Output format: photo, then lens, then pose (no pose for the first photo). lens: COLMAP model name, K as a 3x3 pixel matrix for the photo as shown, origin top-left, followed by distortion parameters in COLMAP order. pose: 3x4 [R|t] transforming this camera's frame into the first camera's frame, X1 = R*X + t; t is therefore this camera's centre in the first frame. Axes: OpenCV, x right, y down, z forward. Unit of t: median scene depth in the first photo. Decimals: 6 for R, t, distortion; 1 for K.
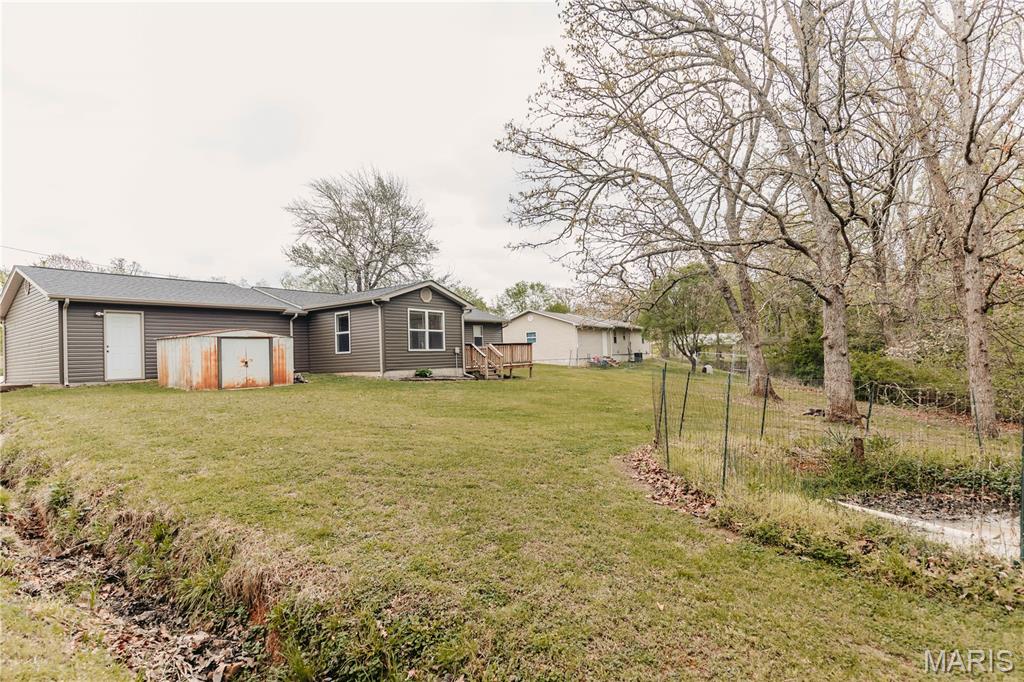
lens RADIAL K [[522.6, 0, 515.7], [0, 522.6, 347.2], [0, 0, 1]] dist [0.003543, 0.000104]
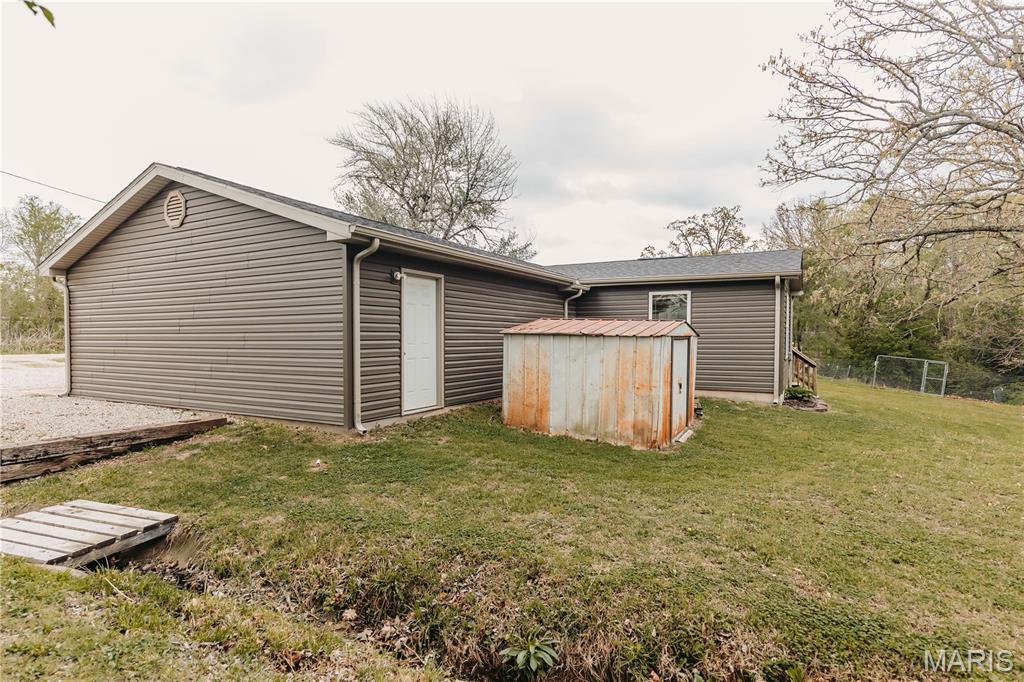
lens RADIAL K [[539.0, 0, 535.3], [0, 539.0, 333.6], [0, 0, 1]] dist [-0.000958, -0.000673]
pose [[0.985316, 0.042106, 0.165467, -0.603564], [-0.044239, 0.998978, 0.009225, -0.016792], [-0.164909, -0.016410, 0.986172, 0.397002]]
